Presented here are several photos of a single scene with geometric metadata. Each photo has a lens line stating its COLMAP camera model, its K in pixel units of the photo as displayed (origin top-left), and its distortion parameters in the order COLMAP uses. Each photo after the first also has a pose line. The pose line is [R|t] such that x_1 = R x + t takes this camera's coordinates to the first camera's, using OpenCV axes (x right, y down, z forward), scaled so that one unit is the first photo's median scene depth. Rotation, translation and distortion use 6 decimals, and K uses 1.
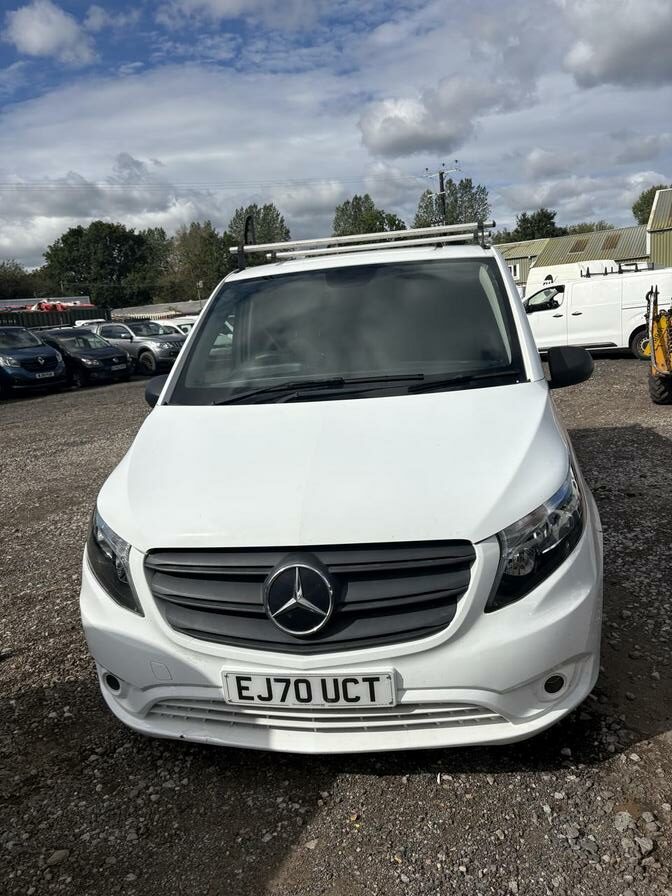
lens RADIAL K [[674.5, 0, 339.2], [0, 674.5, 453.5], [0, 0, 1]] dist [0.038957, -0.041925]
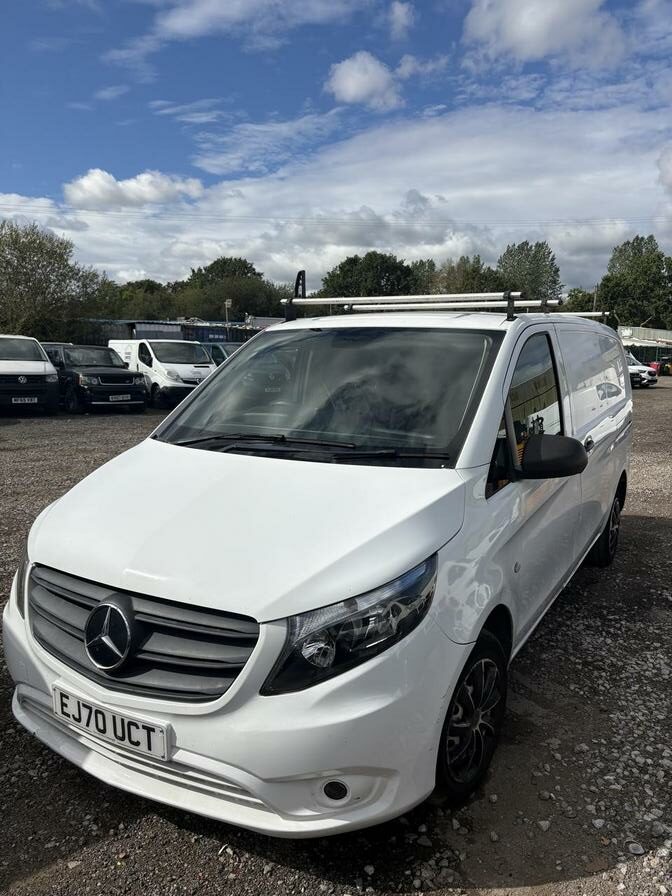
lens RADIAL K [[674.5, 0, 342.2], [0, 674.5, 448.4], [0, 0, 1]] dist [0.038957, -0.041925]
pose [[0.928021, 0.144767, -0.343249, 0.279749], [-0.162519, 0.986429, -0.023361, -0.052770], [0.335209, 0.077464, 0.938954, 0.037011]]
